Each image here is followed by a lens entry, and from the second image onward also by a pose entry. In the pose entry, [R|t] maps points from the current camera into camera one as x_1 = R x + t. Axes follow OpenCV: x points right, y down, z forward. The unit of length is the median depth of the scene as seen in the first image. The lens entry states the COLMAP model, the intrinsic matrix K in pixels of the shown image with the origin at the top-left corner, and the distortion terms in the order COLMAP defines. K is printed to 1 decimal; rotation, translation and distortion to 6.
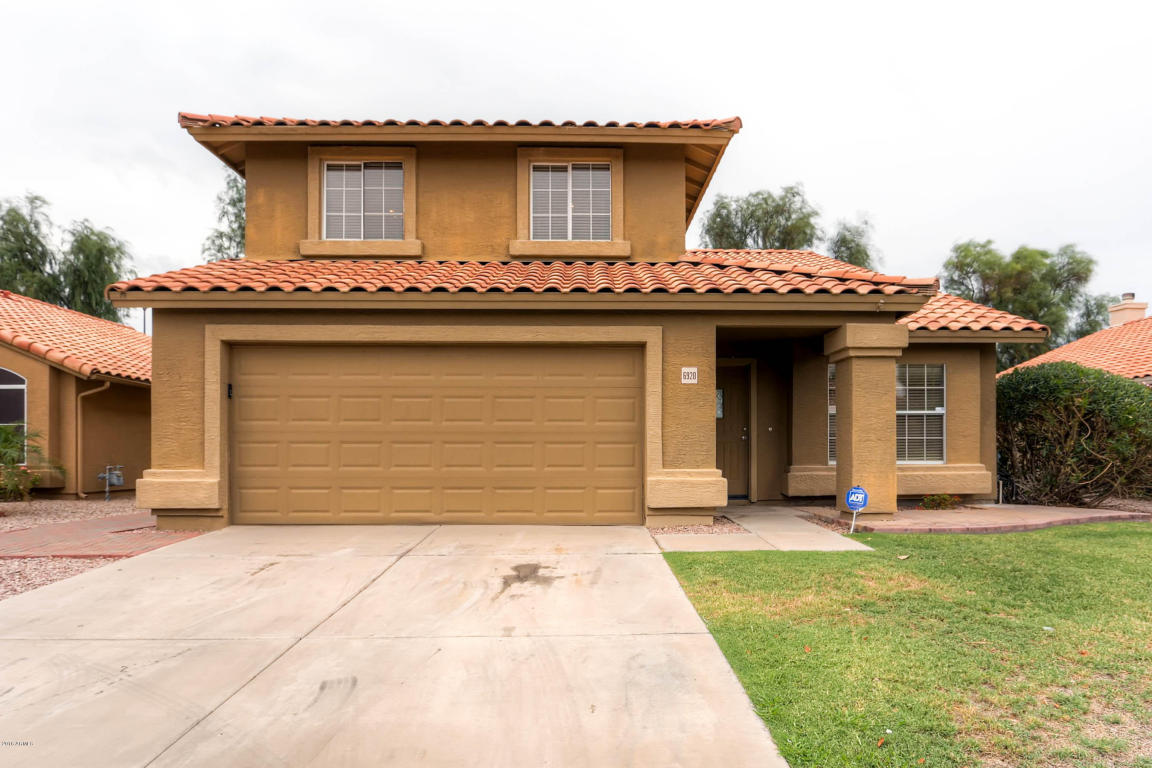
lens RADIAL K [[652.1, 0, 582.1], [0, 652.1, 448.1], [0, 0, 1]] dist [-0.007562, 0.000590]
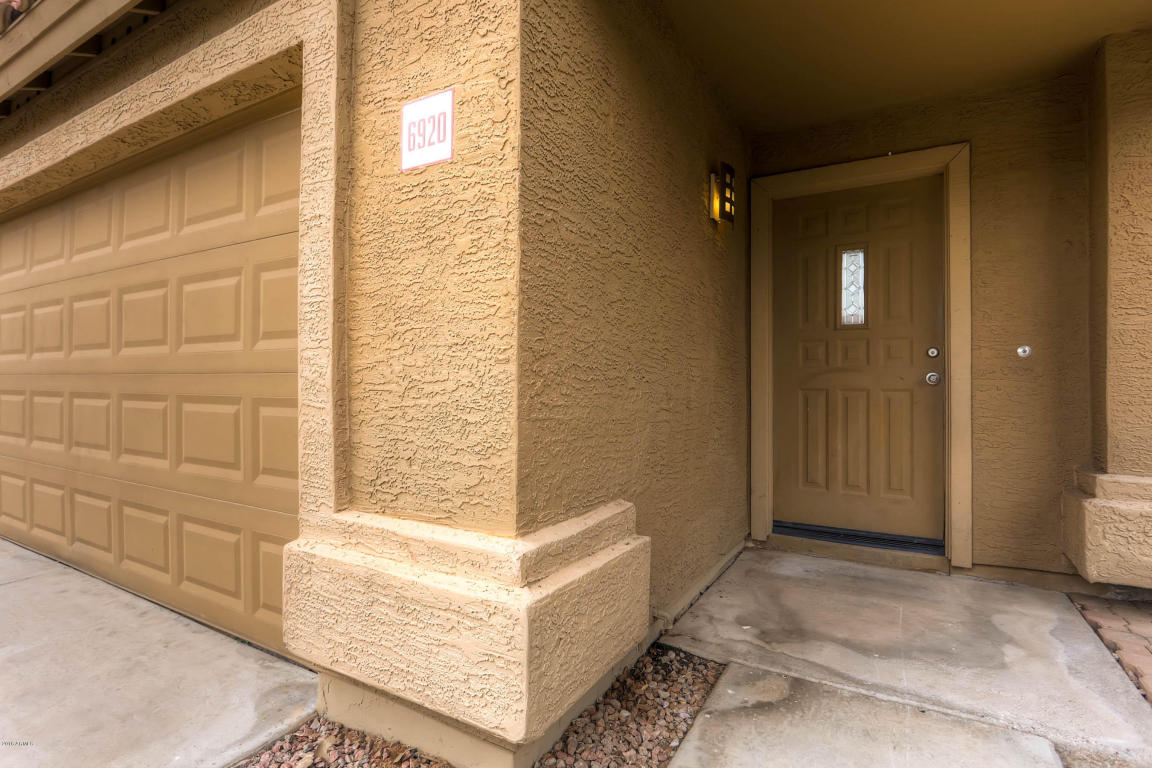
lens RADIAL K [[552.8, 0, 575.4], [0, 552.8, 377.1], [0, 0, 1]] dist [-0.003776, -0.000327]
pose [[0.856476, -0.002288, -0.516182, 0.263345], [0.001031, 0.999996, -0.002722, -0.017054], [0.516186, 0.001799, 0.856475, 0.711427]]
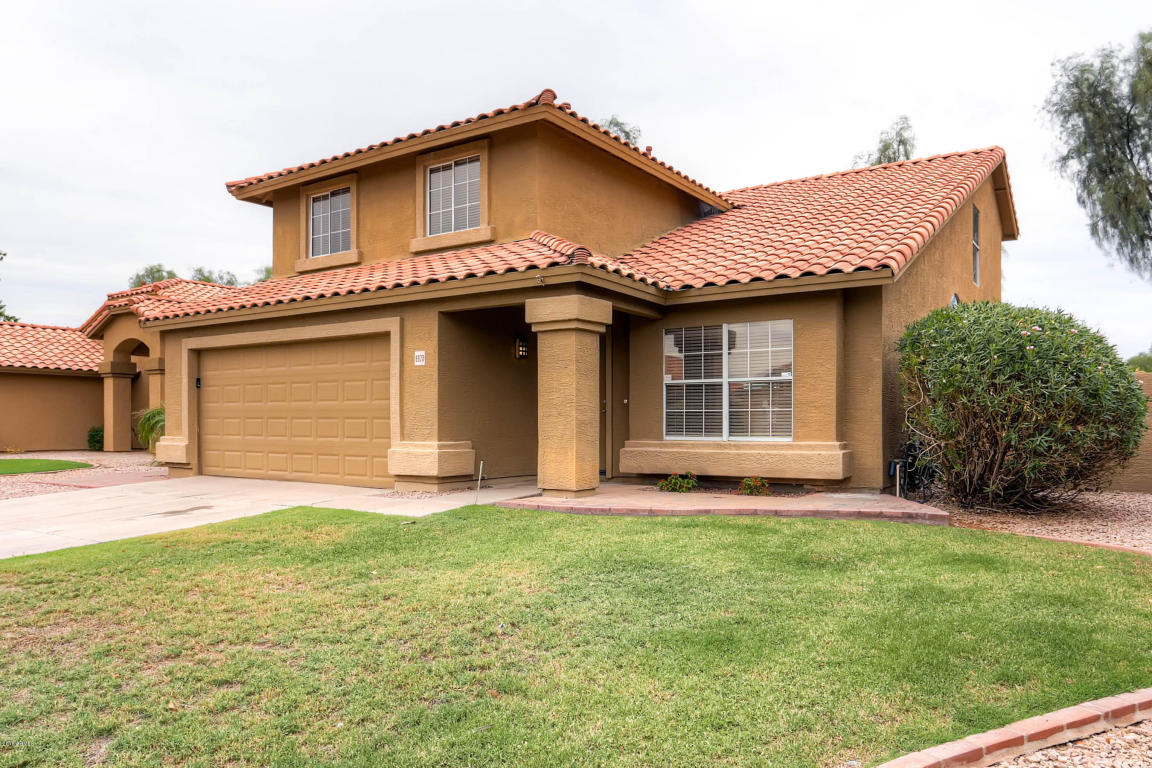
lens RADIAL K [[787.2, 0, 583.7], [0, 787.2, 423.5], [0, 0, 1]] dist [-0.008991, -0.001454]
pose [[0.822433, 0.002671, -0.568856, 0.972288], [0.003172, 0.999952, 0.009280, -0.008760], [0.568853, -0.009437, 0.822385, 0.037471]]
